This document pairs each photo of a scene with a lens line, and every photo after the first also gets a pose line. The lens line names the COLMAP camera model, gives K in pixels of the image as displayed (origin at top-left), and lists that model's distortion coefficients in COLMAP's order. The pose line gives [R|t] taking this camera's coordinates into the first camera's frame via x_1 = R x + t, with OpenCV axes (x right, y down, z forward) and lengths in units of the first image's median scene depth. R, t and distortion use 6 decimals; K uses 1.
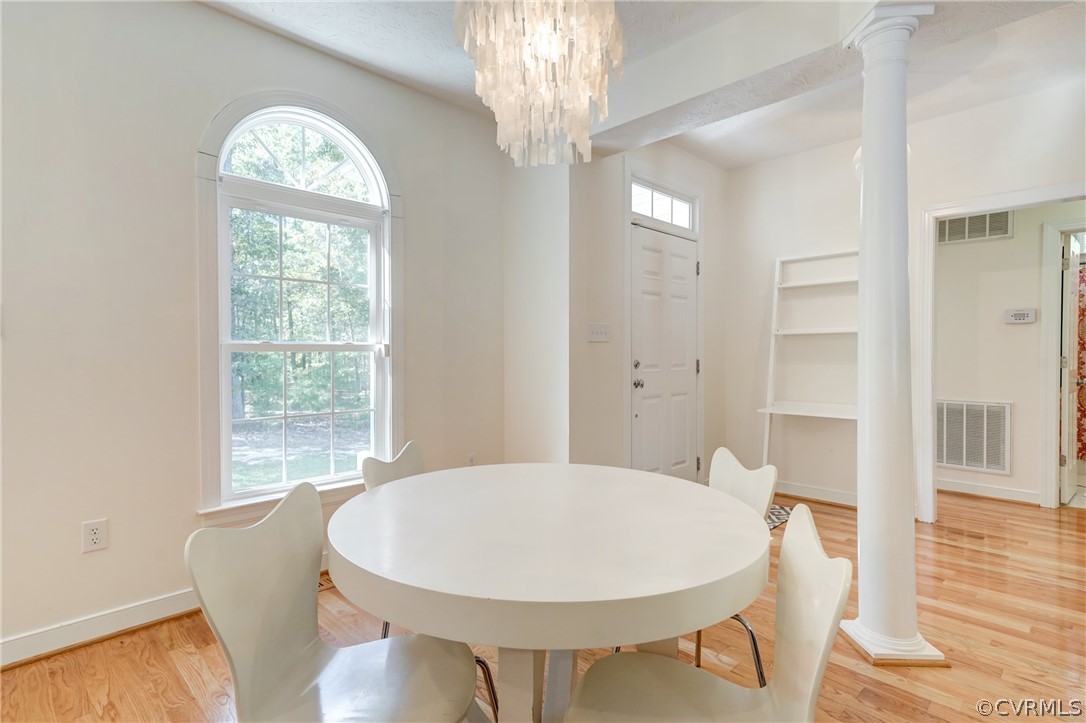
lens RADIAL K [[537.1, 0, 543.1], [0, 537.1, 358.0], [0, 0, 1]] dist [-0.005189, -0.001583]
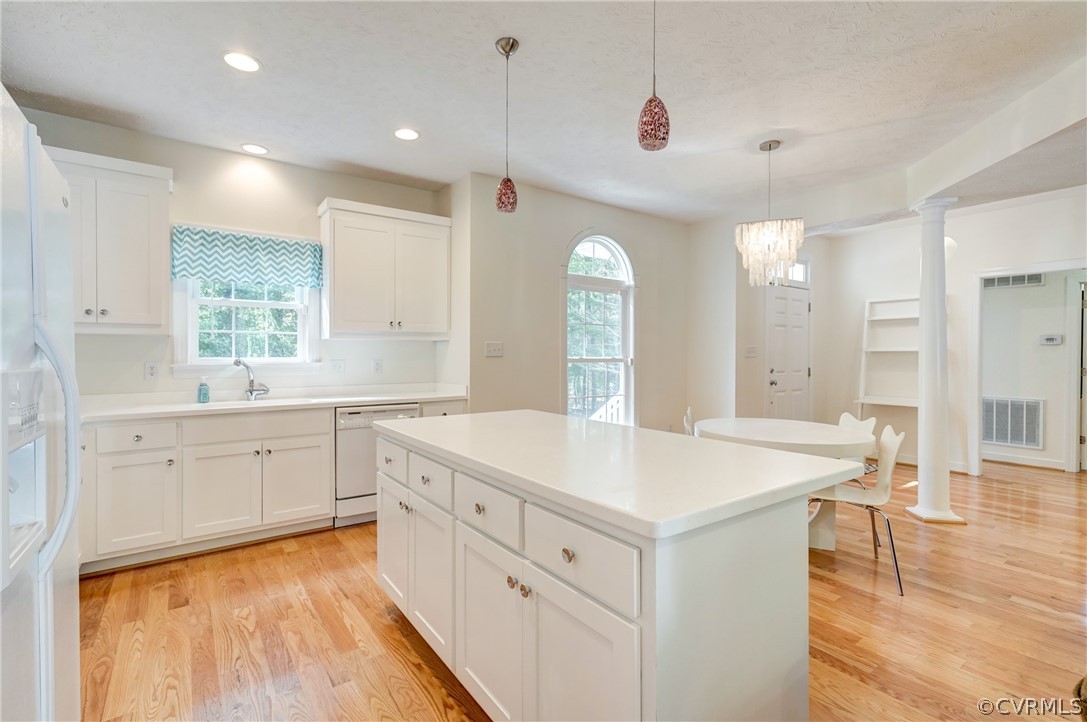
lens RADIAL K [[497.1, 0, 541.7], [0, 497.1, 360.3], [0, 0, 1]] dist [-0.000887, 0.000013]
pose [[0.988325, 0.006099, -0.152236, -0.267709], [-0.006694, 0.999972, -0.003393, -0.008992], [0.152211, 0.004372, 0.988338, -0.546864]]
